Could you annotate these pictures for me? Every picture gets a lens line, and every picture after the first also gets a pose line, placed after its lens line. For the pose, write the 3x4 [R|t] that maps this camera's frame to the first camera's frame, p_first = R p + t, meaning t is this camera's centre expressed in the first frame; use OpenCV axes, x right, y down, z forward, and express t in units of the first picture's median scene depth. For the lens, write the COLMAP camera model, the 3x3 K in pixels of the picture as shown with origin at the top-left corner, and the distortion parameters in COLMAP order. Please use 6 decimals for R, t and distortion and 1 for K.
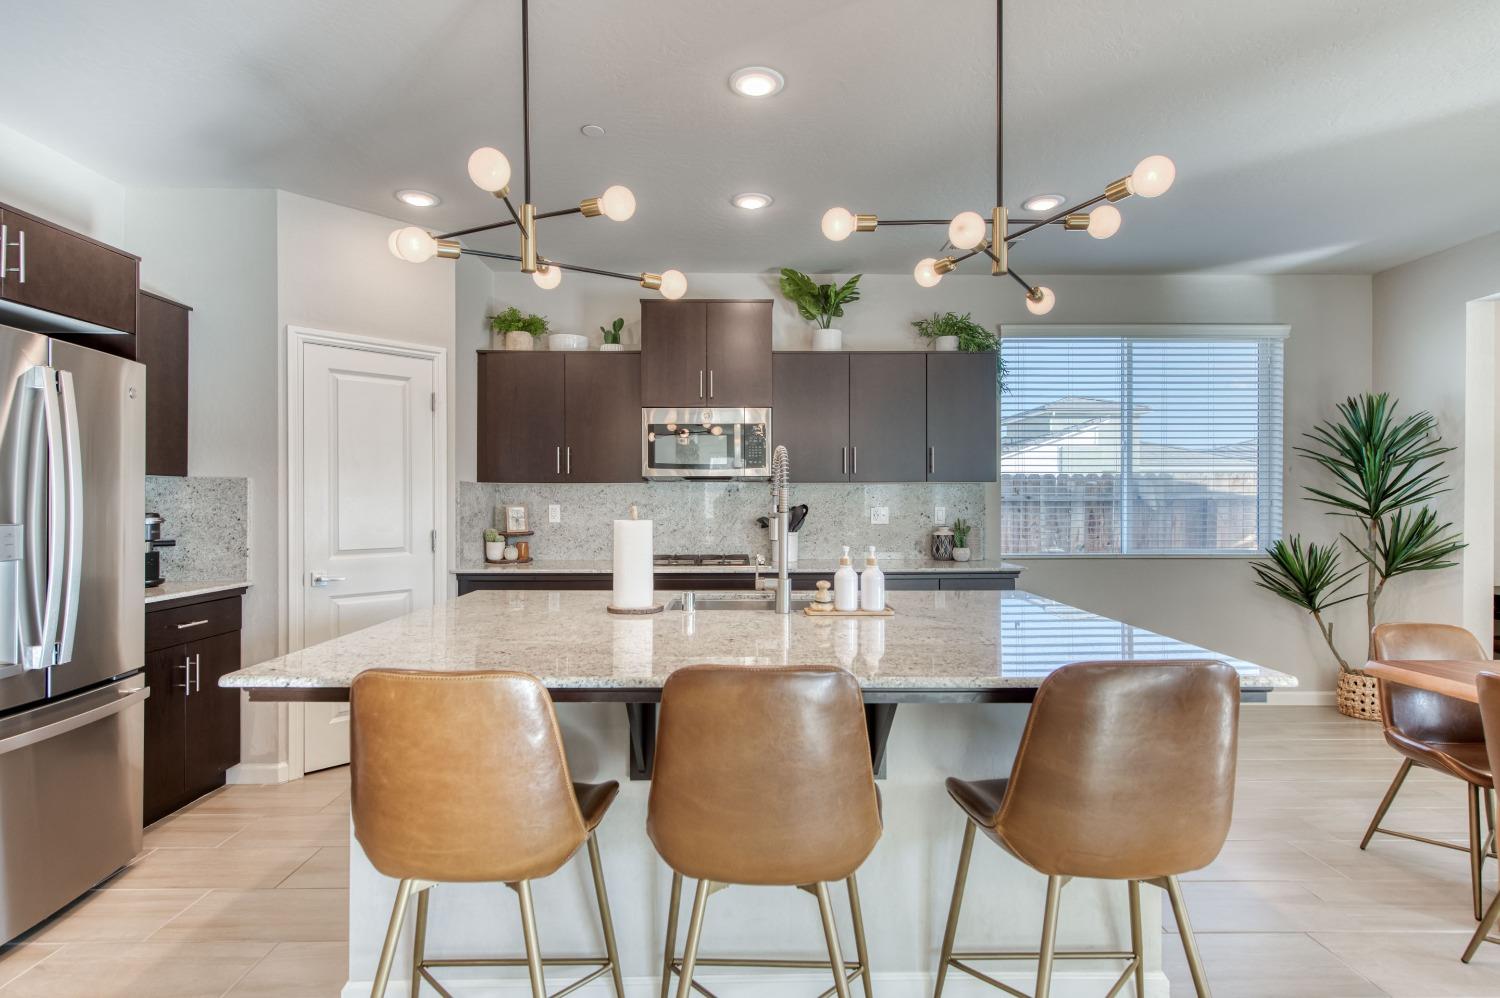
lens RADIAL K [[753.4, 0, 748.7], [0, 753.4, 504.7], [0, 0, 1]] dist [-0.000808, 0.000015]
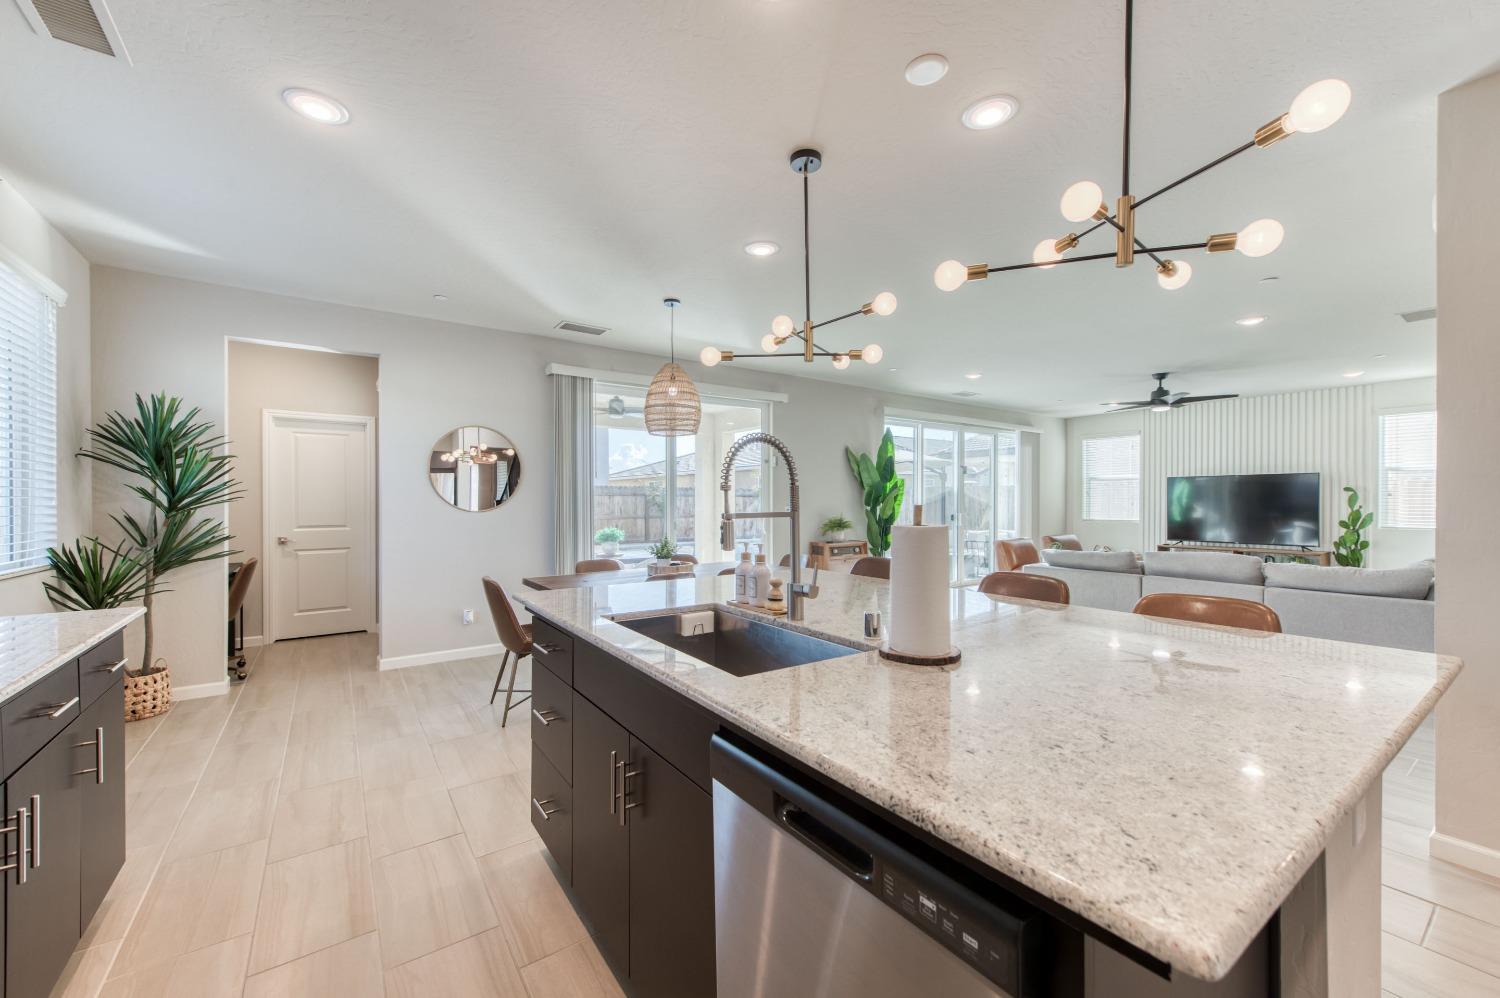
lens RADIAL K [[585.3, 0, 742.5], [0, 585.3, 505.7], [0, 0, 1]] dist [0.006829, -0.000731]
pose [[-0.556653, -0.002849, 0.830740, -0.283854], [0.005791, 0.999957, 0.007309, 0.002097], [-0.830725, 0.008879, -0.556612, 0.802422]]
